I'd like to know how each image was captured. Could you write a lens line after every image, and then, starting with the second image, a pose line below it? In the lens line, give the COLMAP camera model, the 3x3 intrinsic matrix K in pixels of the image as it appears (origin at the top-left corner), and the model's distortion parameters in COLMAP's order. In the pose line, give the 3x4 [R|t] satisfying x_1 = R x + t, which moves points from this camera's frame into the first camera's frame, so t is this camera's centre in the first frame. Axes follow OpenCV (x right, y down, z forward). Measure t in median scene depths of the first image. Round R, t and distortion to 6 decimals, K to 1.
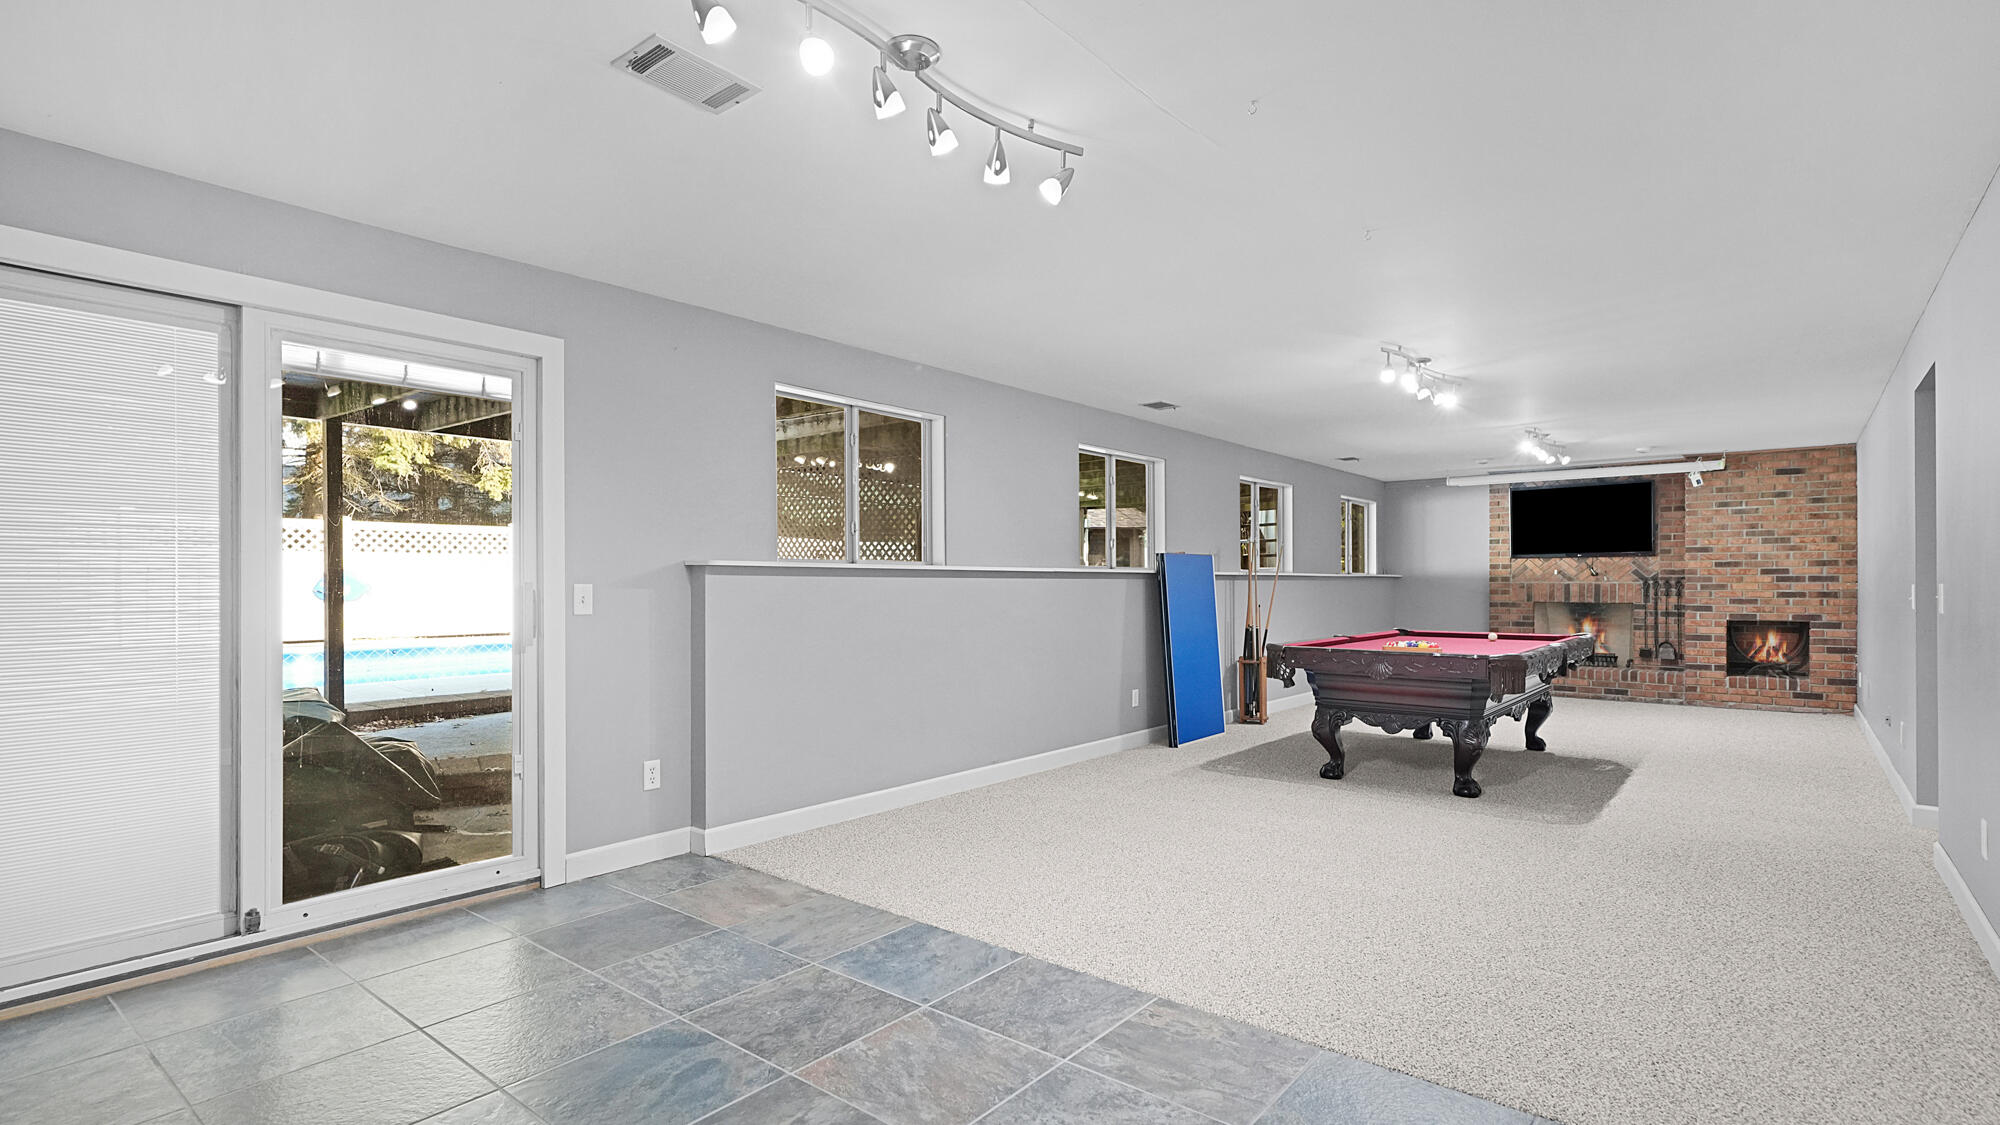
lens RADIAL K [[973.1, 0, 1000.0], [0, 973.1, 562.5], [0, 0, 1]] dist [-0.022218, 0.000022]
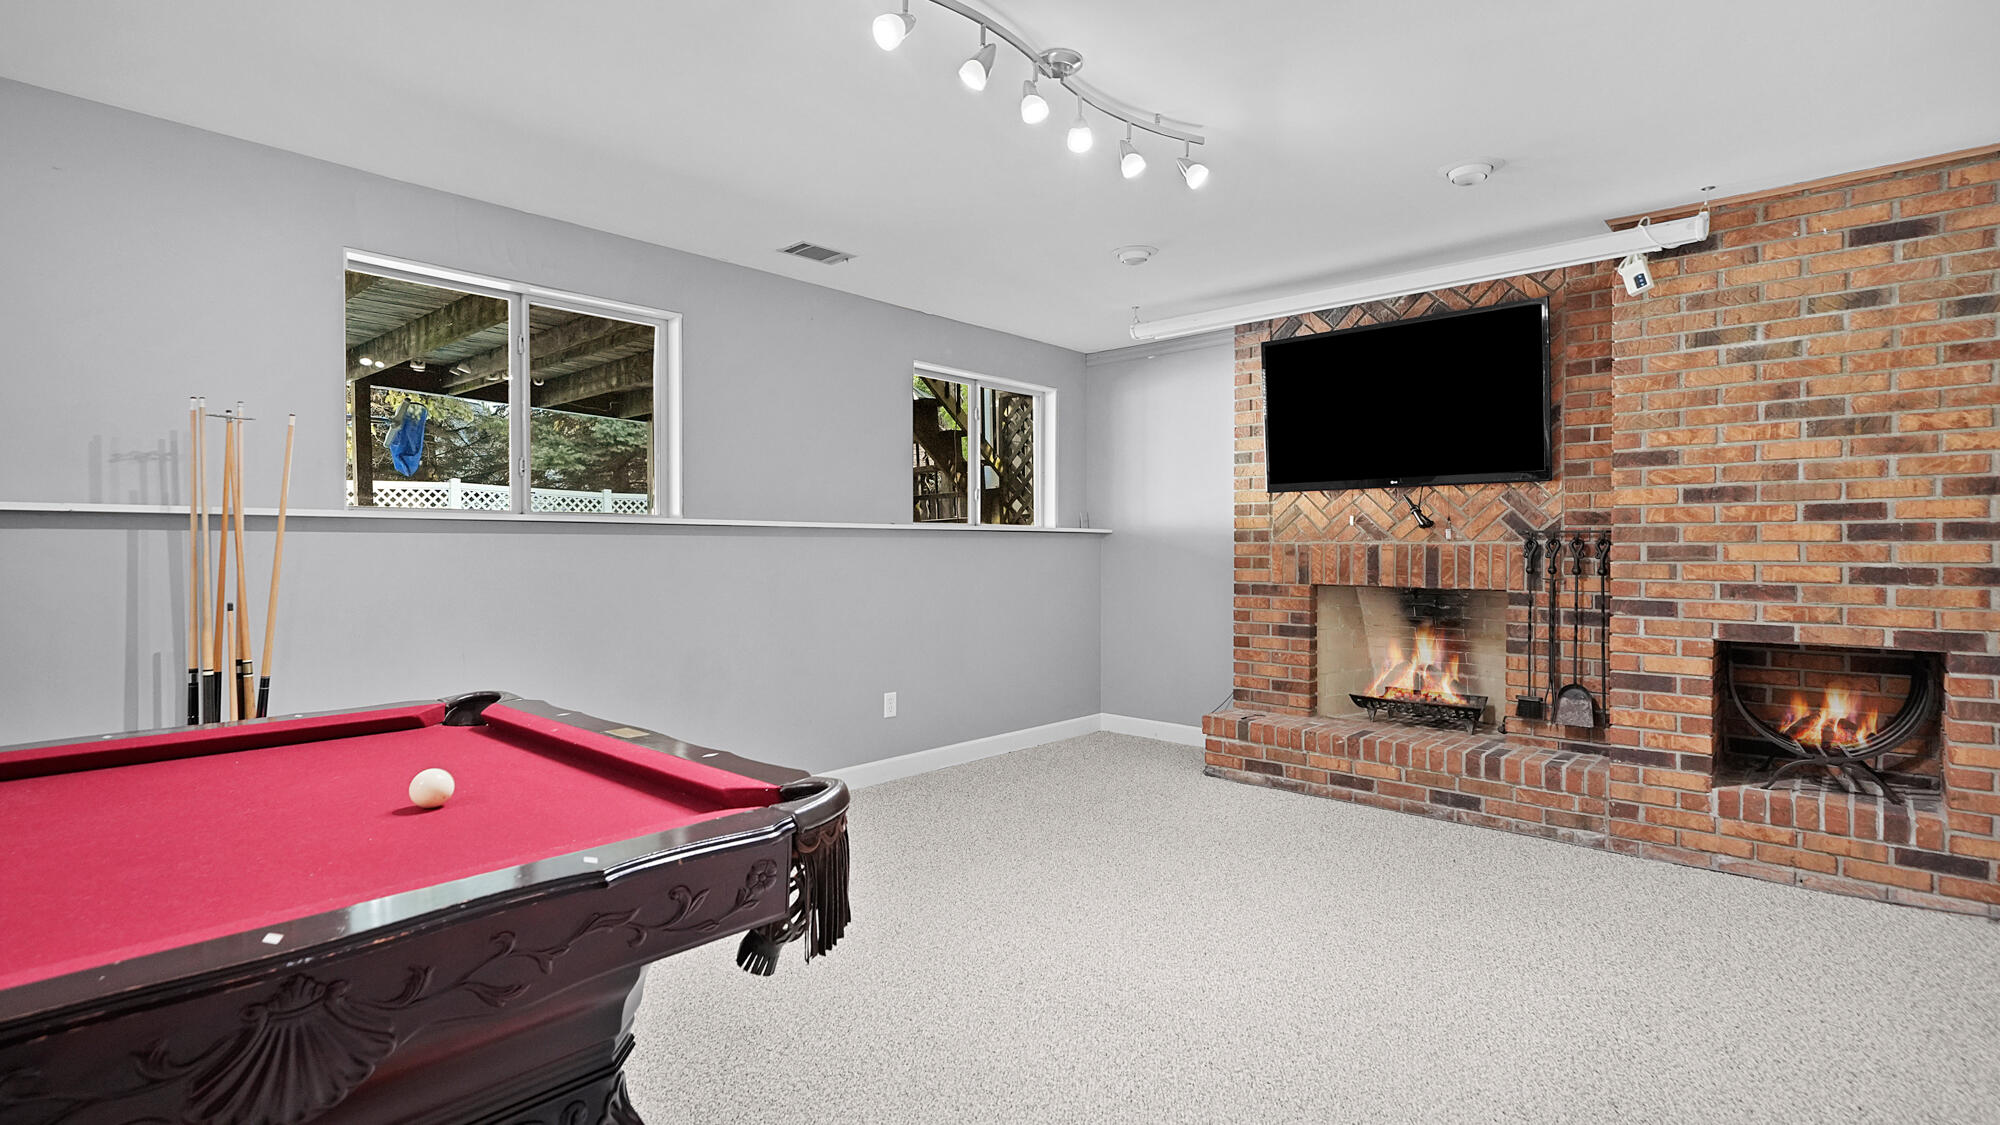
lens RADIAL K [[1007.1, 0, 1006.4], [0, 1007.1, 534.6], [0, 0, 1]] dist [0.002482, 0.000170]
pose [[0.999410, 0.001171, -0.034333, 0.476807], [-0.000914, 0.999972, 0.007489, 0.014740], [0.034341, -0.007454, 0.999382, 0.574430]]
